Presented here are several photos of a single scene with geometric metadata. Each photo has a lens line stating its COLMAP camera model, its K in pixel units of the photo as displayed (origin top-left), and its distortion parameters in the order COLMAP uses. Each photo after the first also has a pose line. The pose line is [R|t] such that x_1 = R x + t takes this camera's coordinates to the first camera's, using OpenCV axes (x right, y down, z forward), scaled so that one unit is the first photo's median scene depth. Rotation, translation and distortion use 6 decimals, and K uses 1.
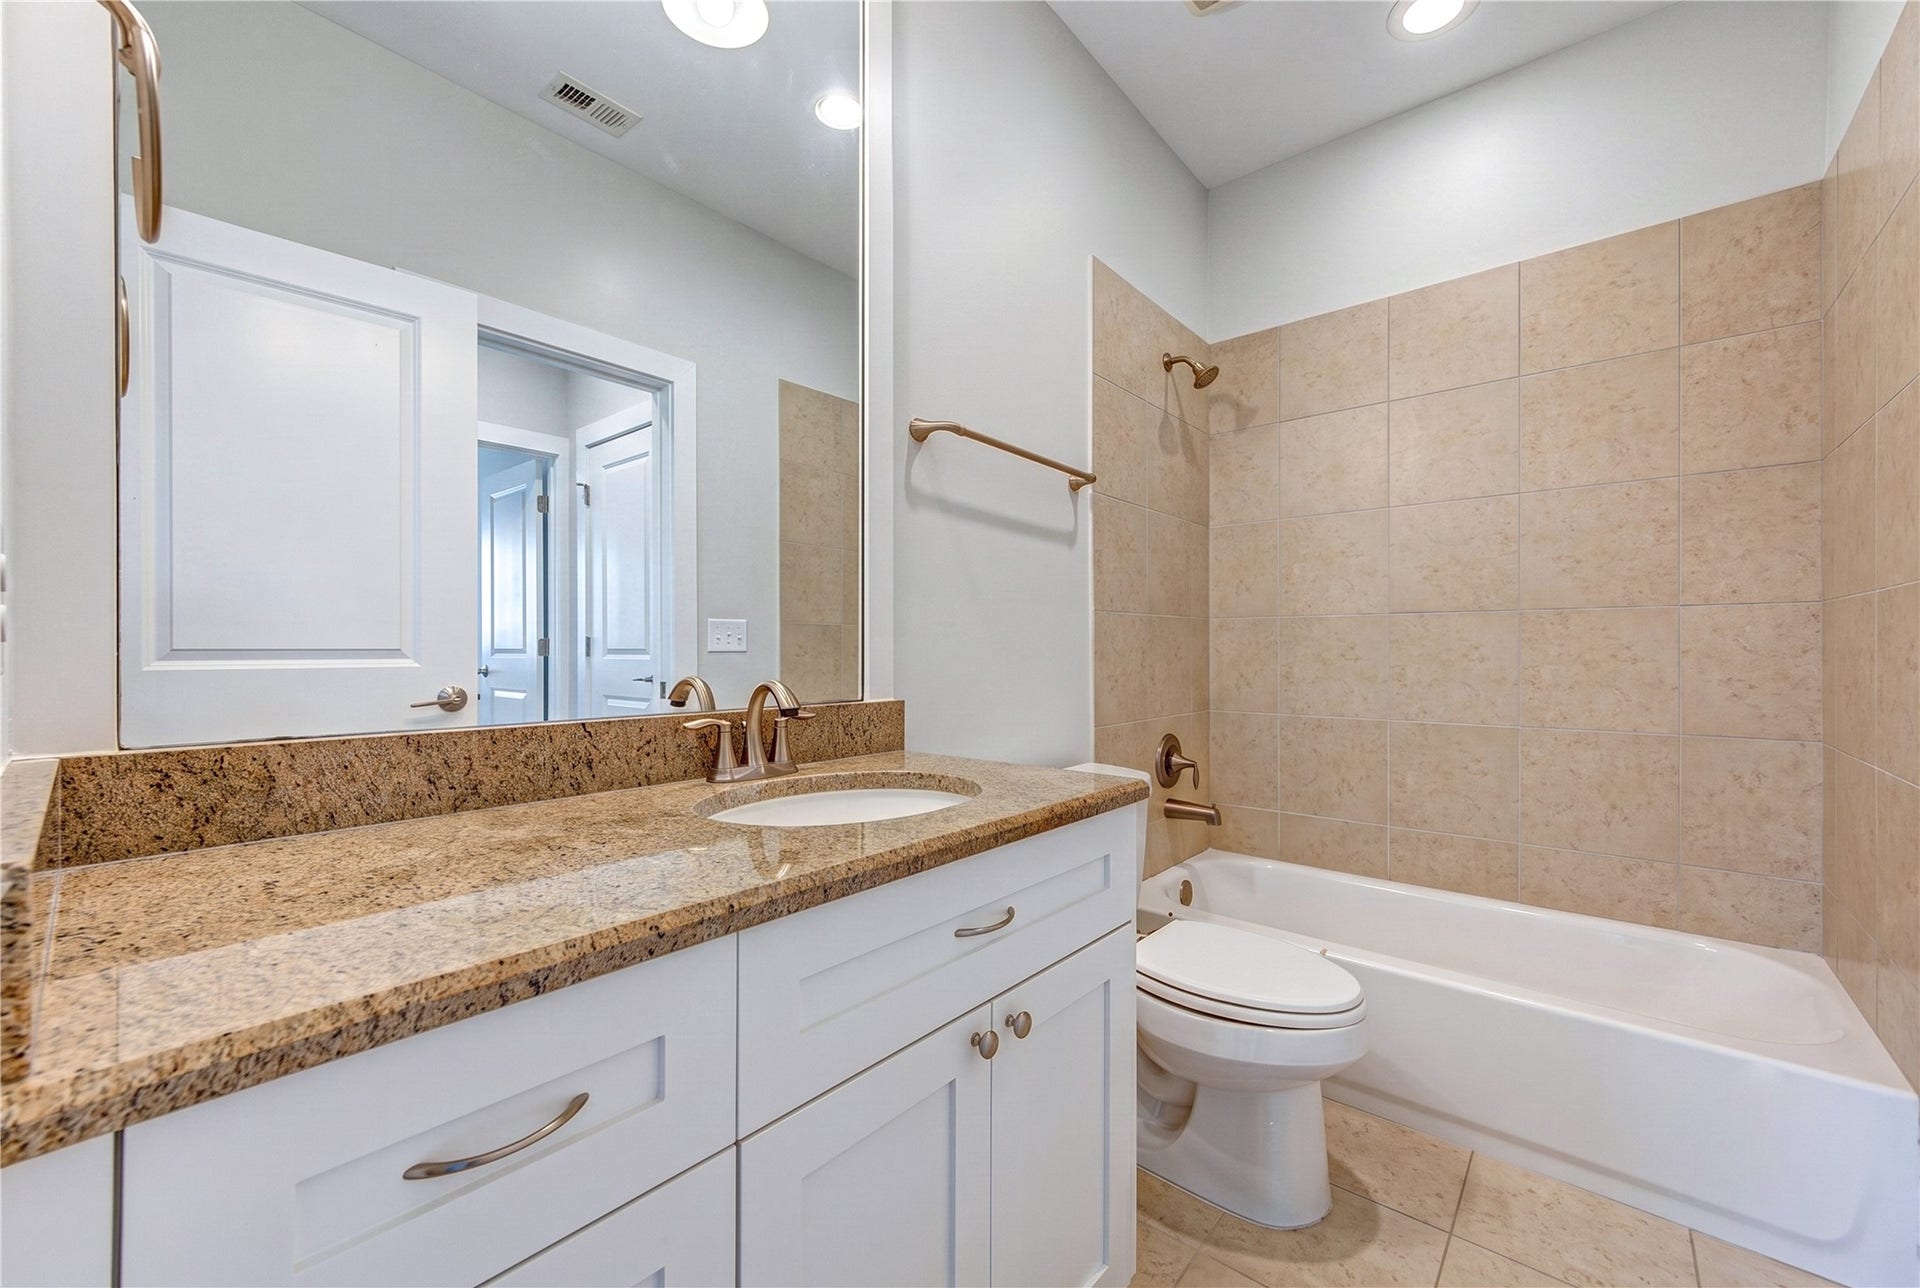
lens RADIAL K [[749.7, 0, 960.0], [0, 749.7, 644.0], [0, 0, 1]] dist [-0.000911, -0.000052]
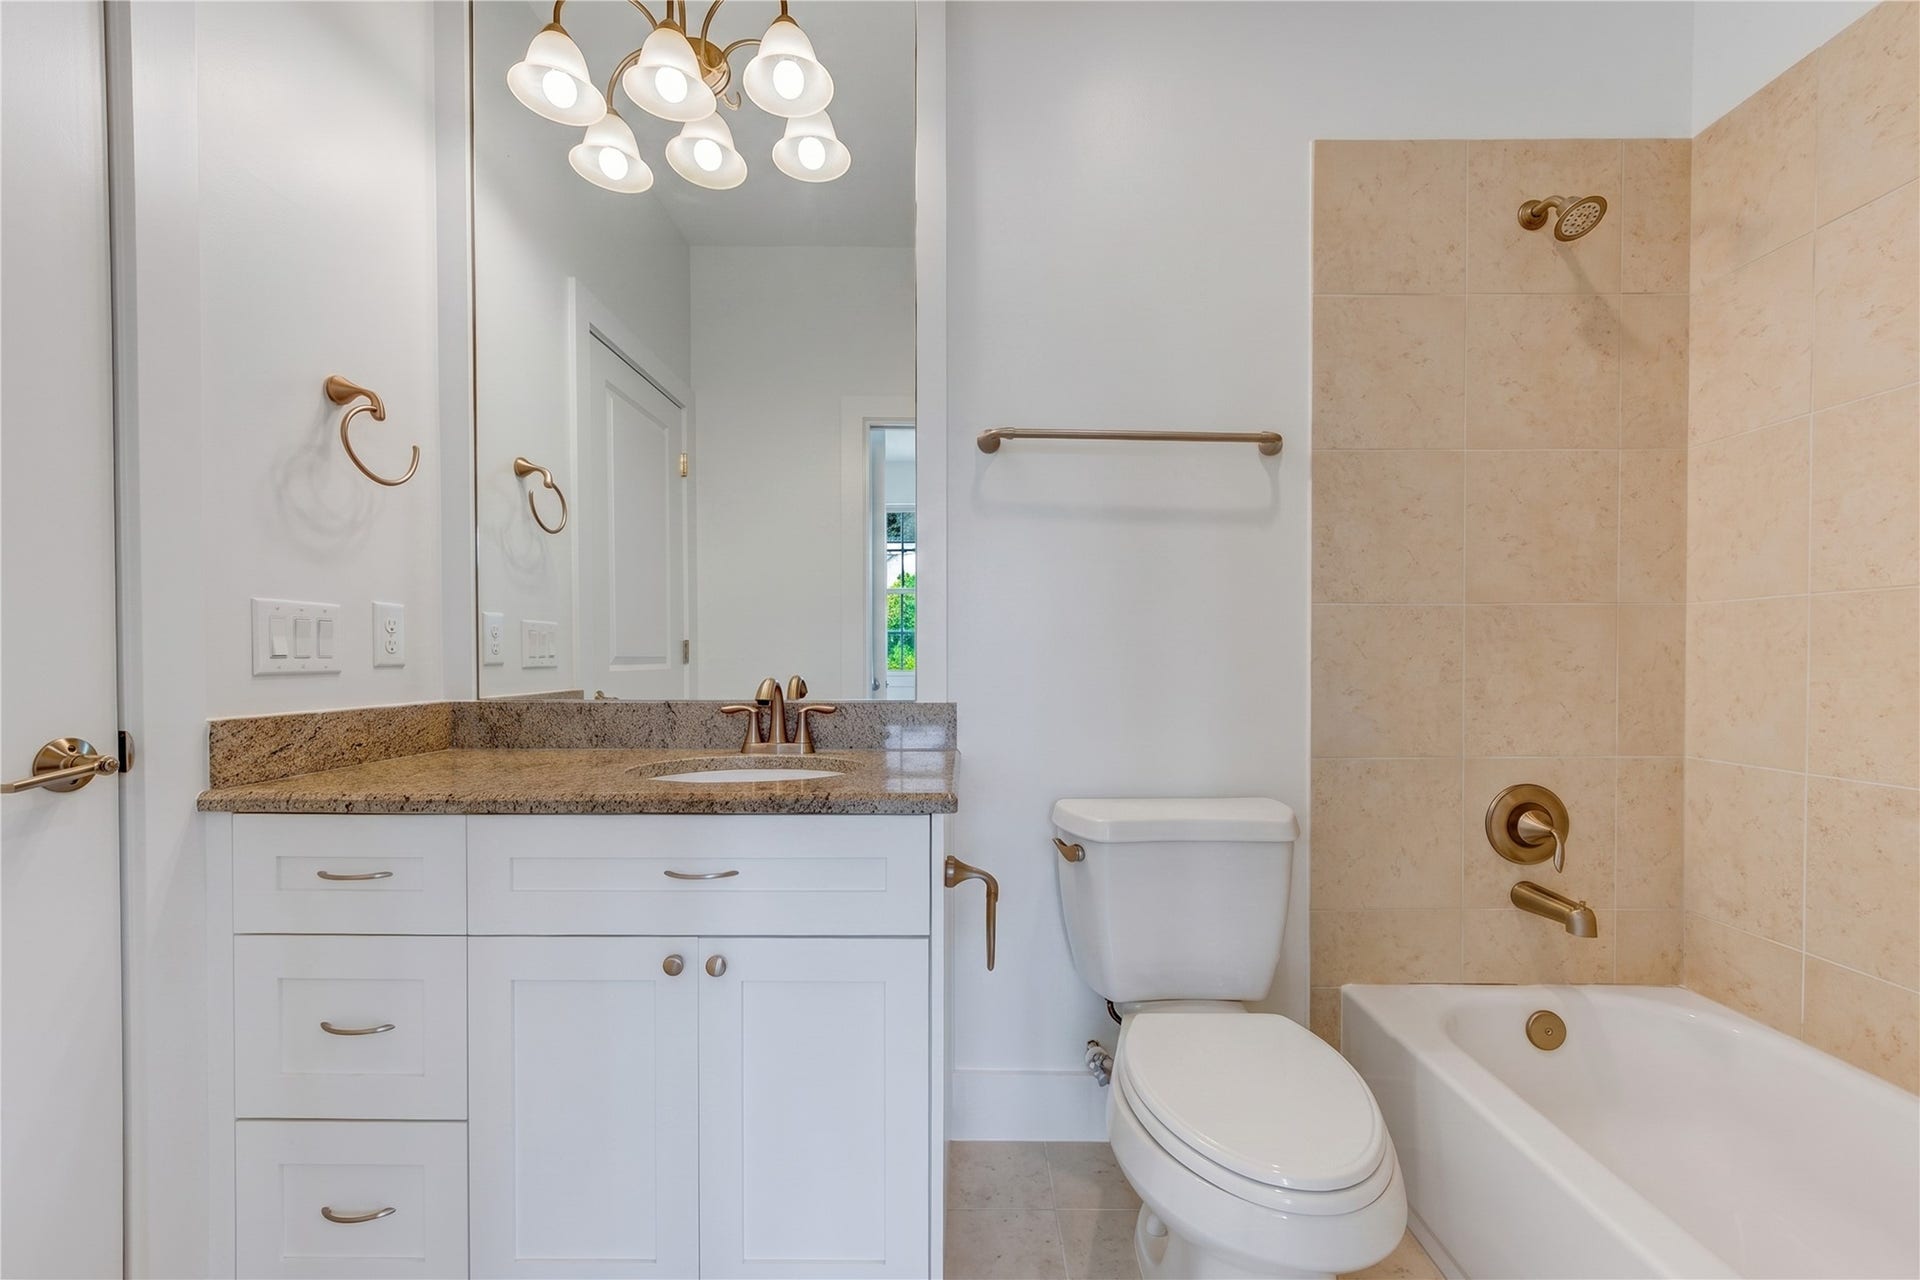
lens RADIAL K [[774.0, 0, 951.1], [0, 774.0, 650.8], [0, 0, 1]] dist [0.001168, -0.000203]
pose [[0.654192, -0.001843, -0.756326, 0.530071], [0.004876, 0.999987, 0.001780, 0.000942], [0.756313, -0.004852, 0.654192, 0.197642]]
